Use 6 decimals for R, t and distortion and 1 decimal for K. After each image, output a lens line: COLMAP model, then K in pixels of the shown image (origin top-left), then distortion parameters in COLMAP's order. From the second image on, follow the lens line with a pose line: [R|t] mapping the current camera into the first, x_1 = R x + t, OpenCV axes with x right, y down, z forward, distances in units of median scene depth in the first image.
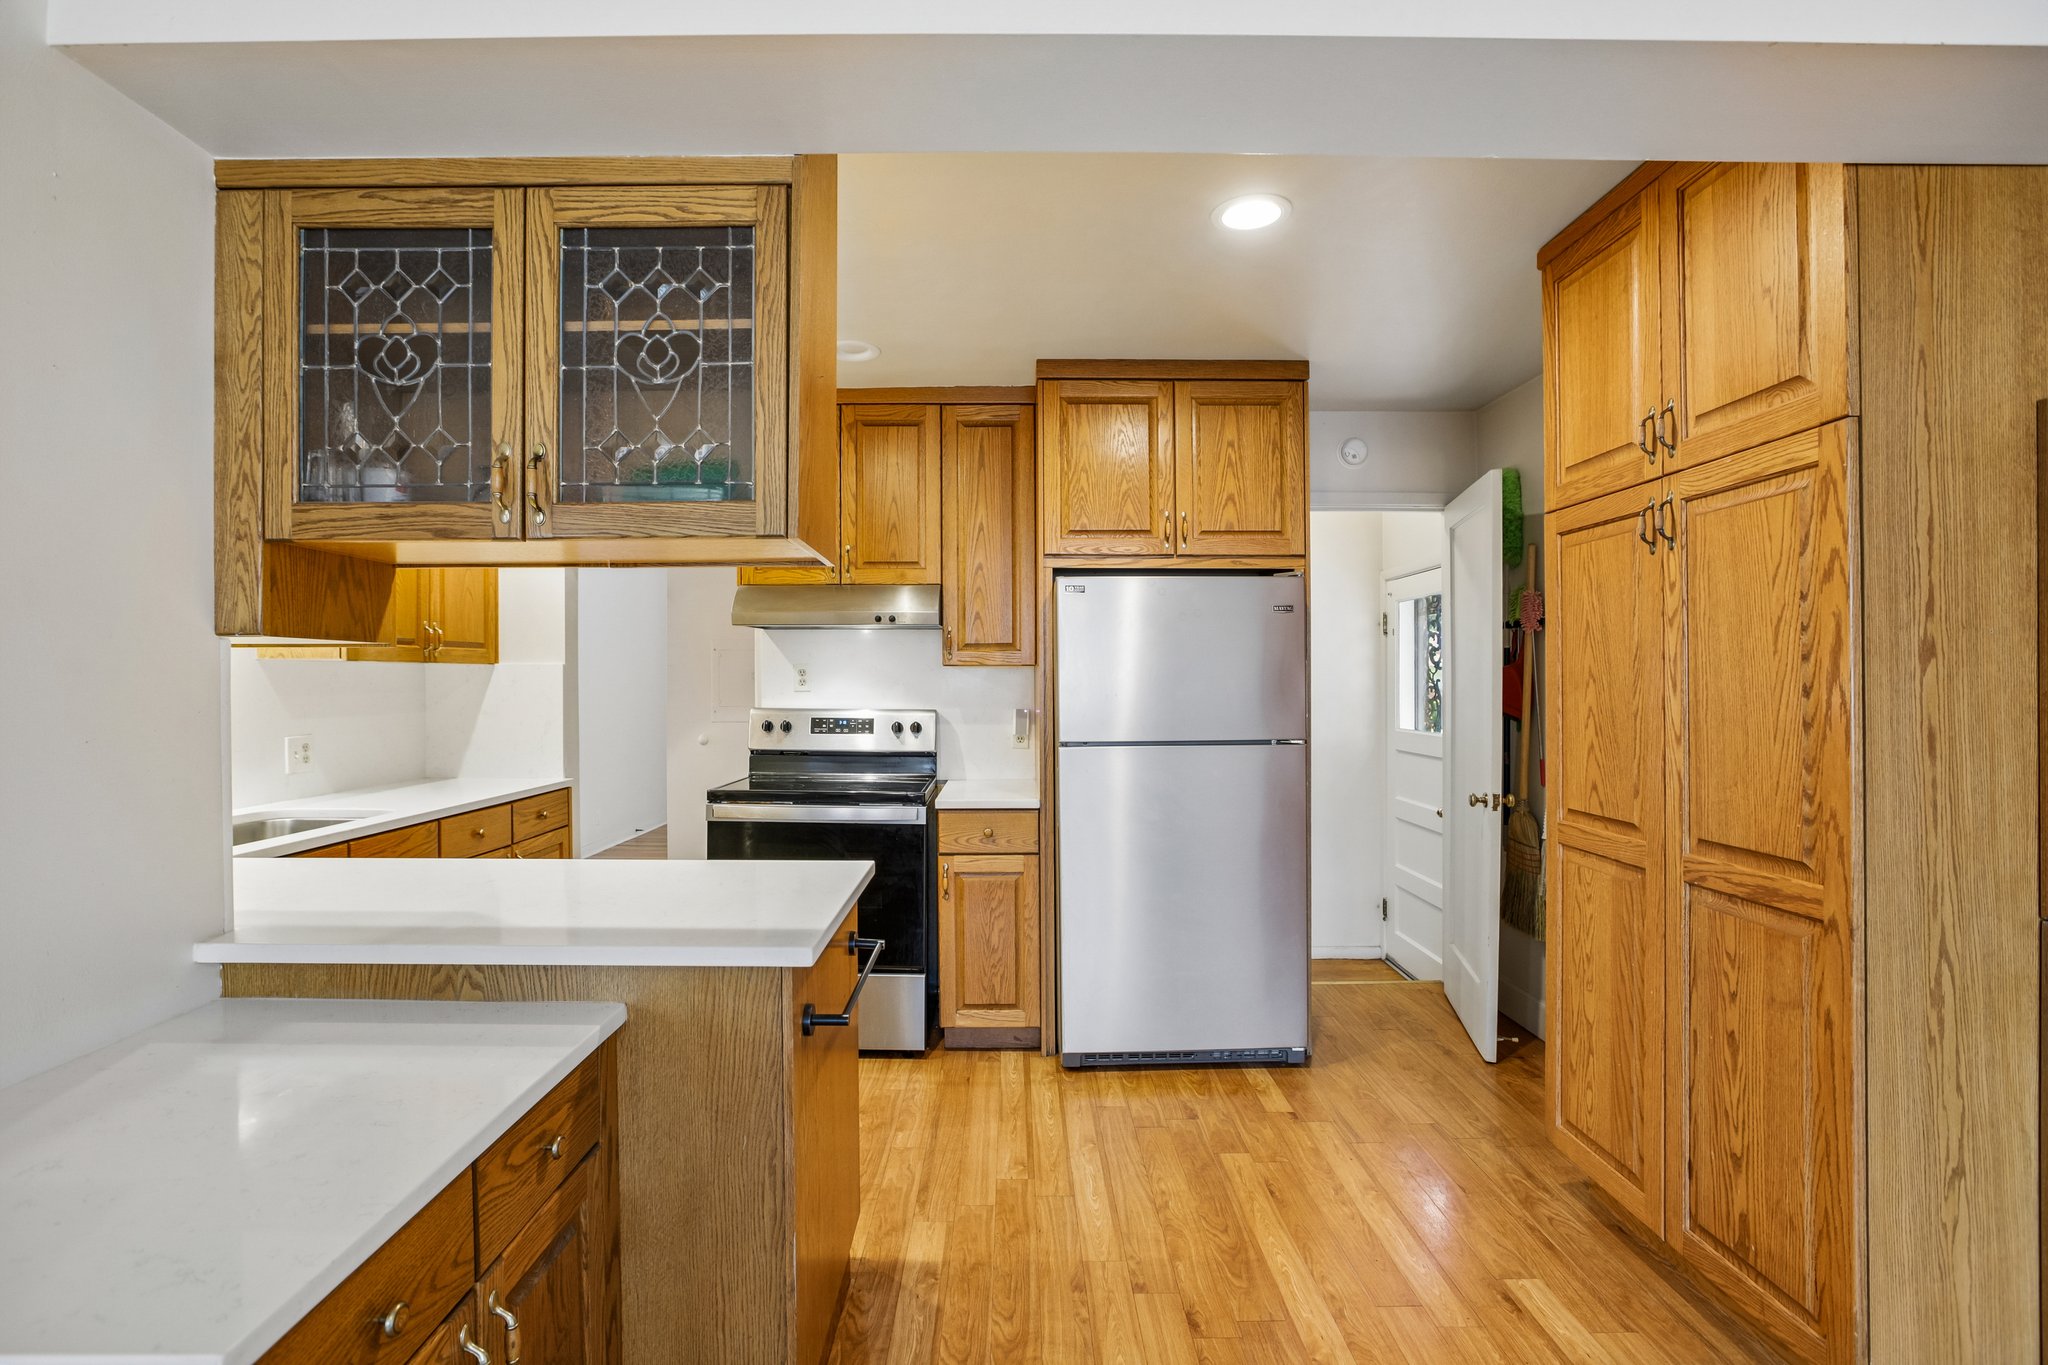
lens RADIAL K [[940.2, 0, 1012.6], [0, 940.2, 682.7], [0, 0, 1]] dist [-0.047747, 0.023903]
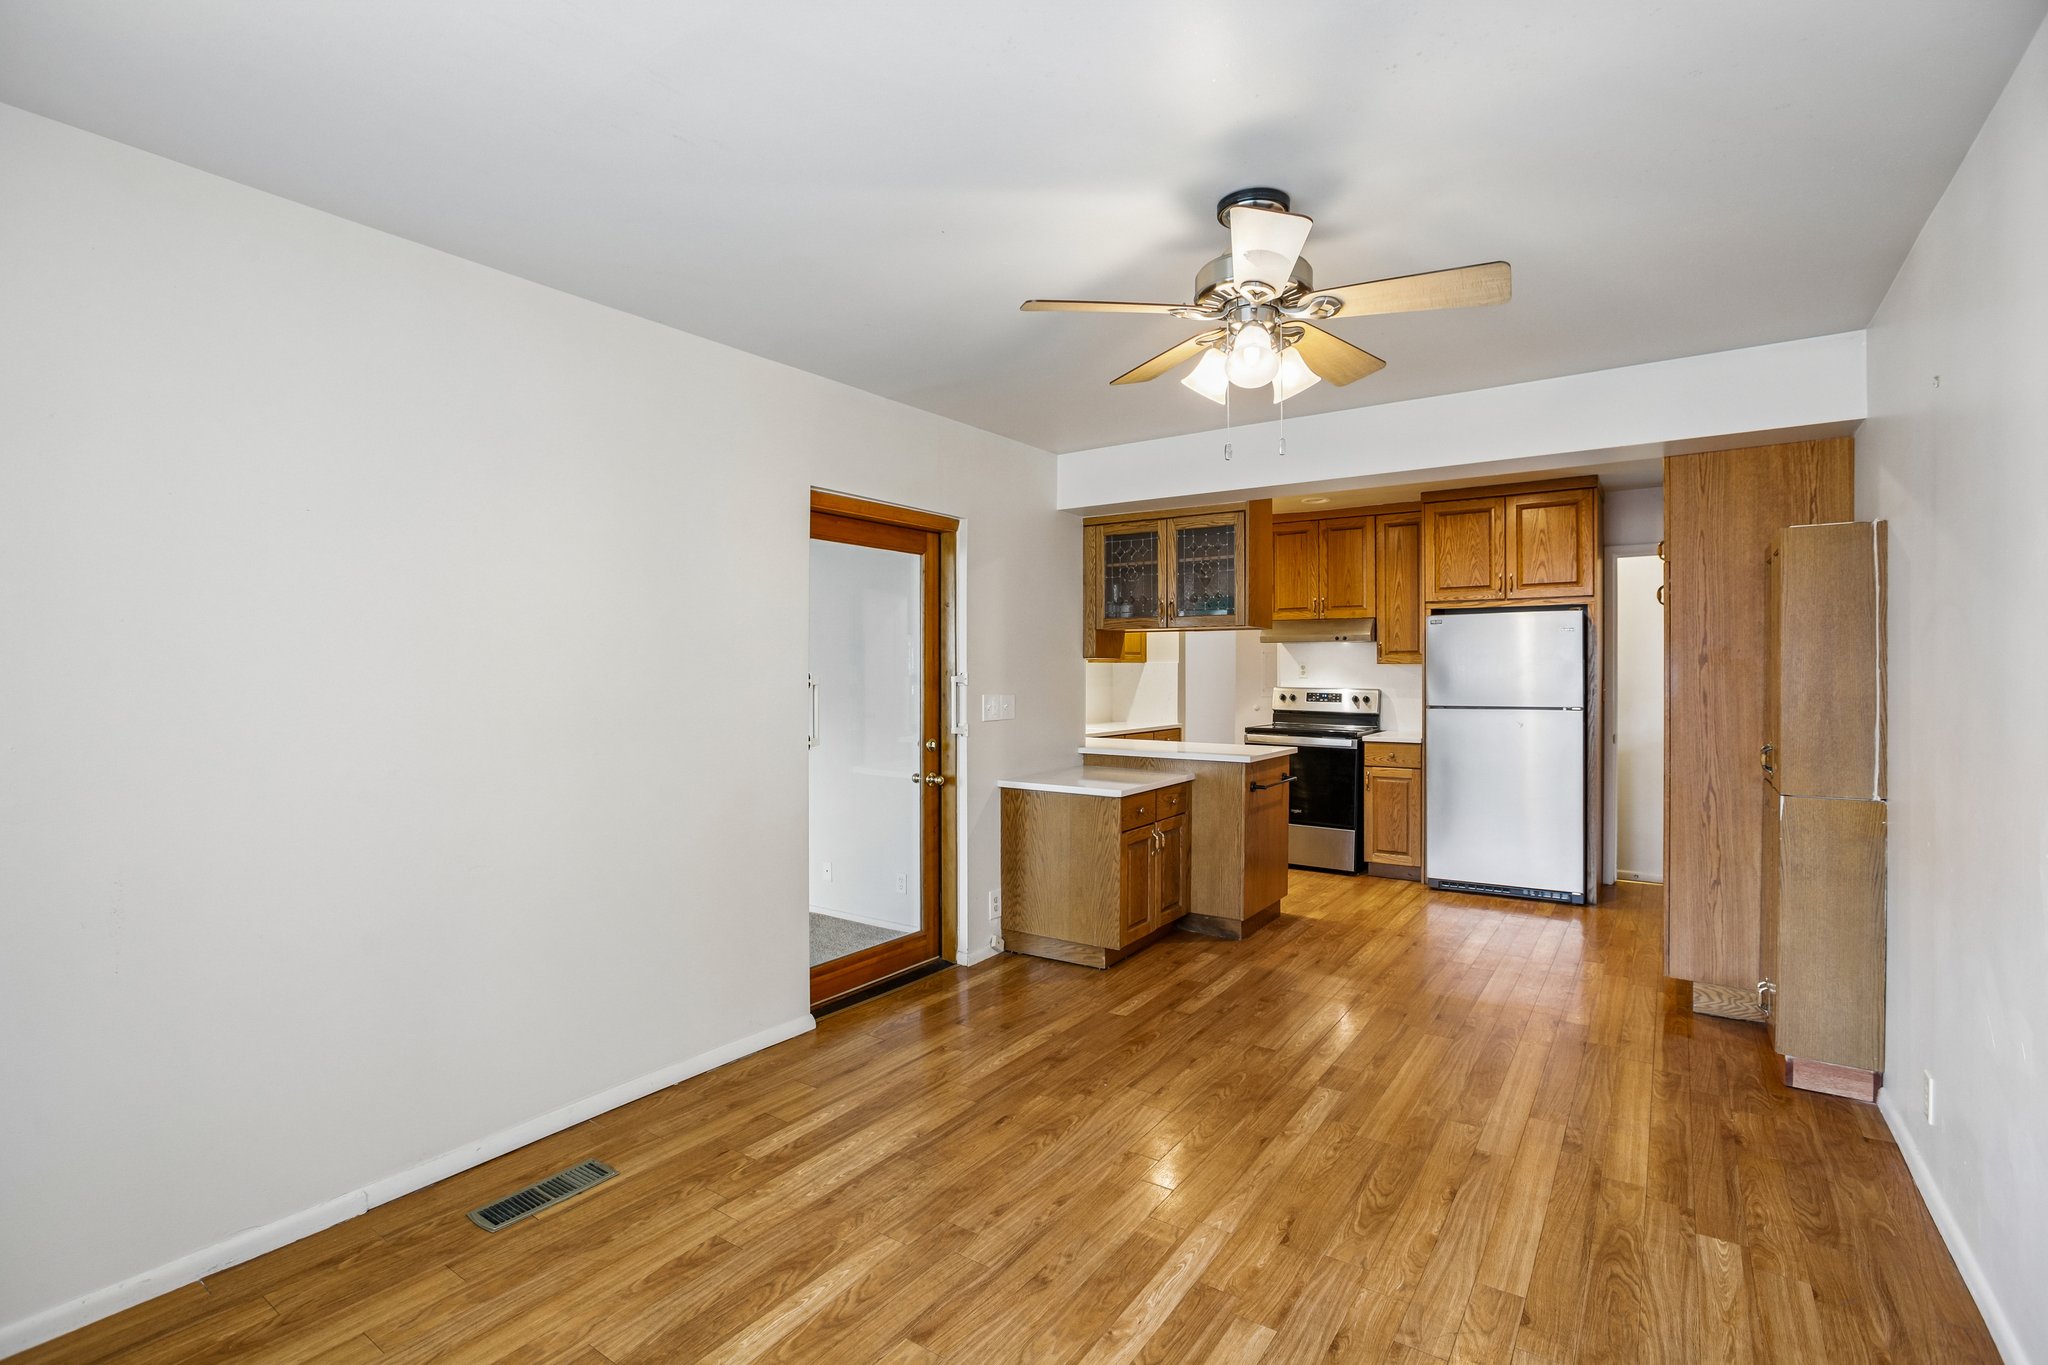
lens RADIAL K [[940.2, 0, 1012.6], [0, 940.2, 682.7], [0, 0, 1]] dist [-0.047747, 0.023903]
pose [[0.811049, 0.007923, -0.584925, 0.436873], [-0.003059, 0.999952, 0.009303, 0.003802], [0.584971, -0.005756, 0.811034, -0.903350]]
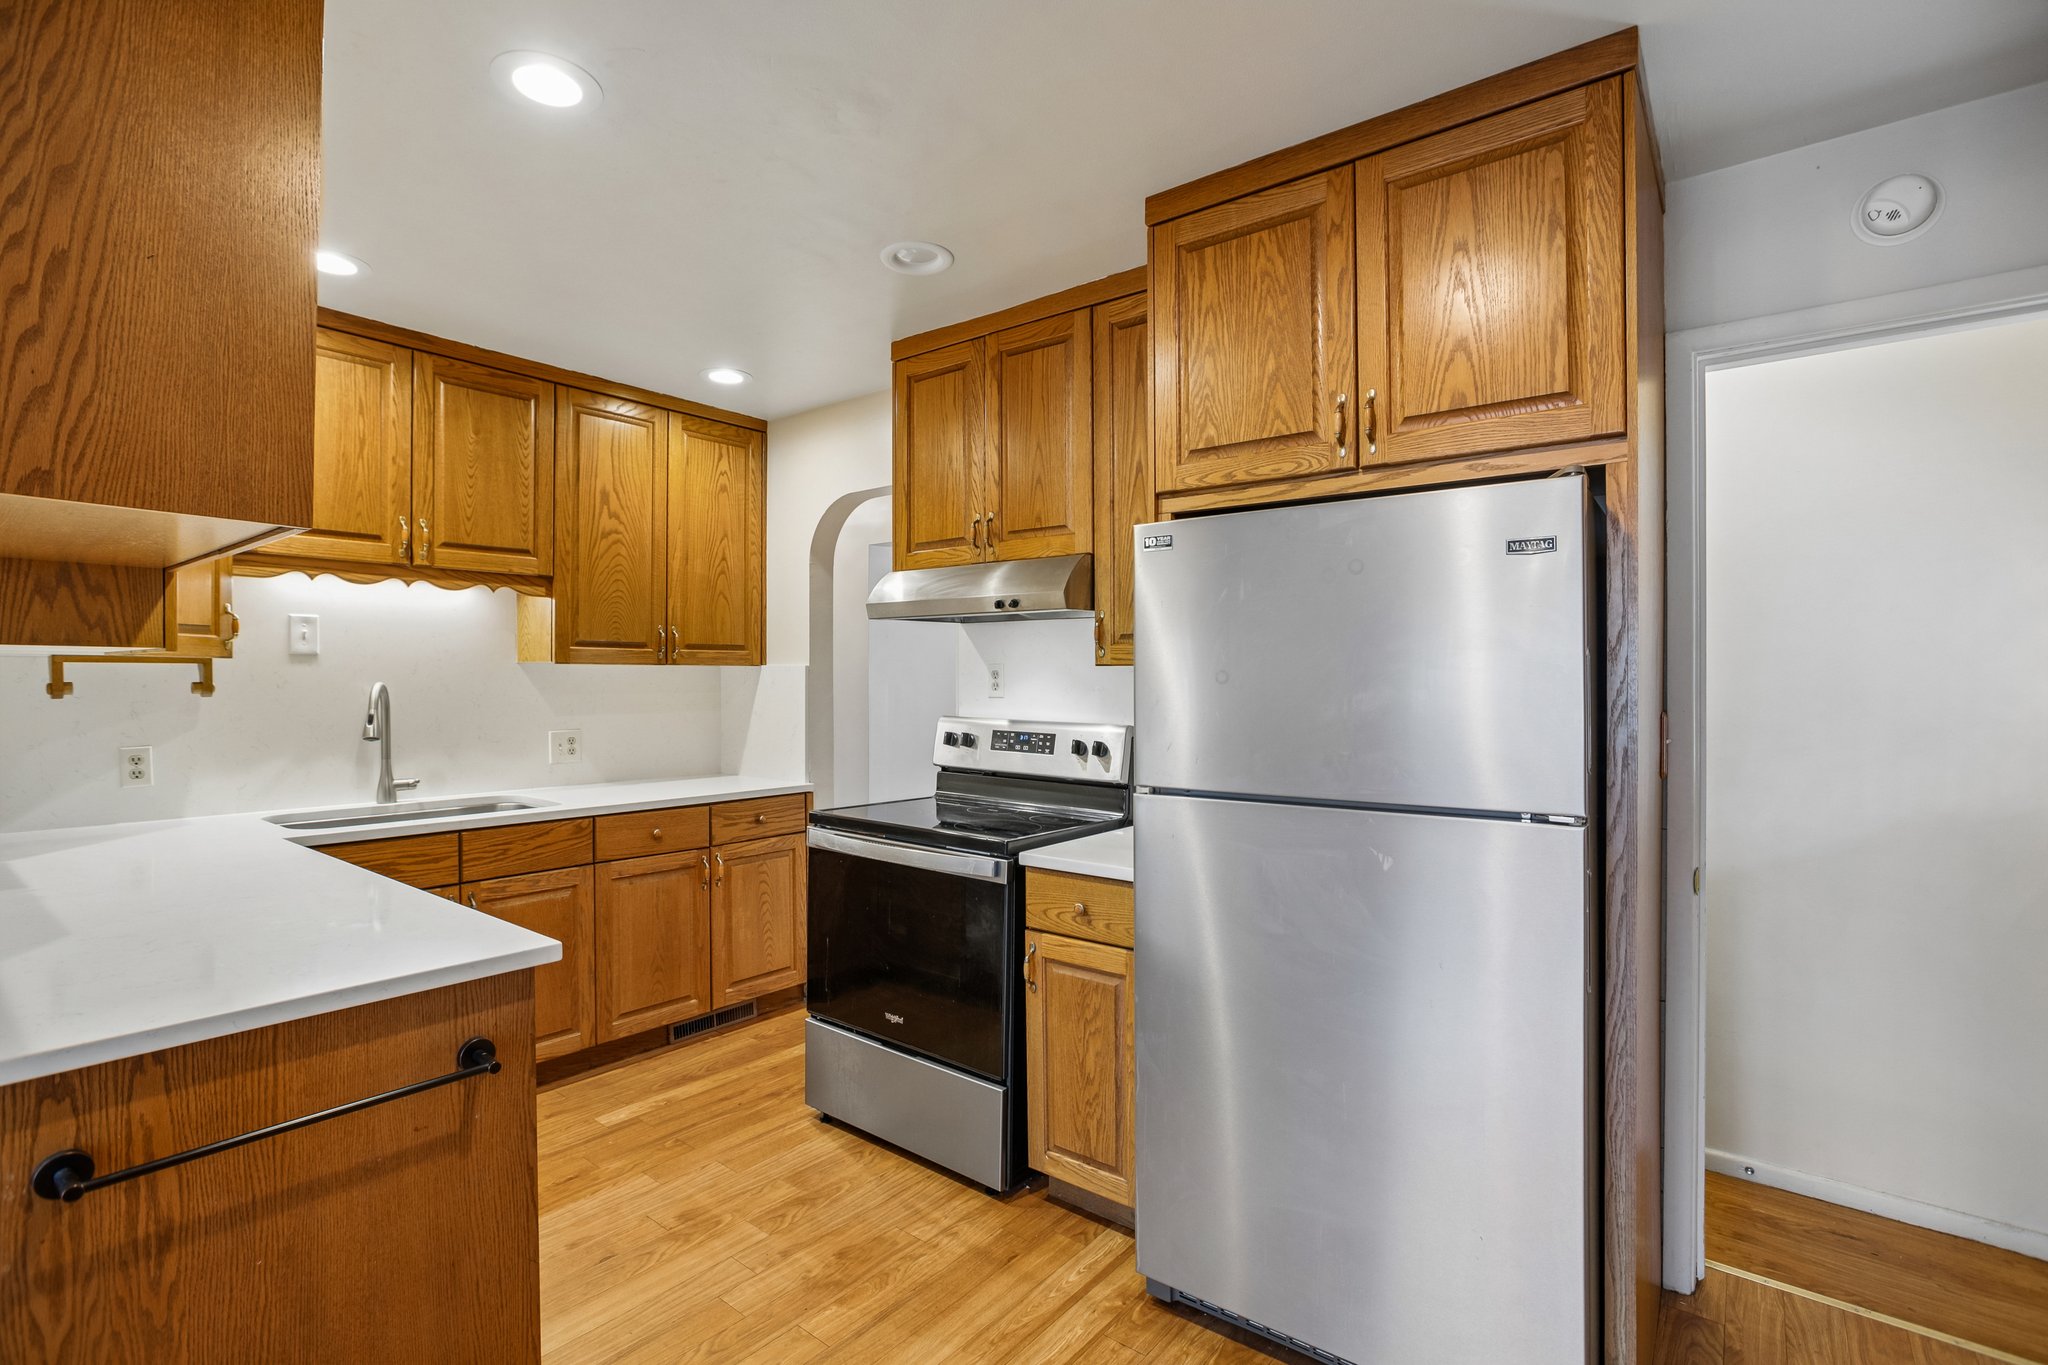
lens RADIAL K [[950.9, 0, 1006.5], [0, 950.9, 685.4], [0, 0, 1]] dist [-0.055707, 0.025102]
pose [[0.777948, 0.007699, -0.628281, 0.366350], [-0.006802, 0.999970, 0.003831, -0.005925], [0.628292, 0.001293, 0.777977, 0.427471]]
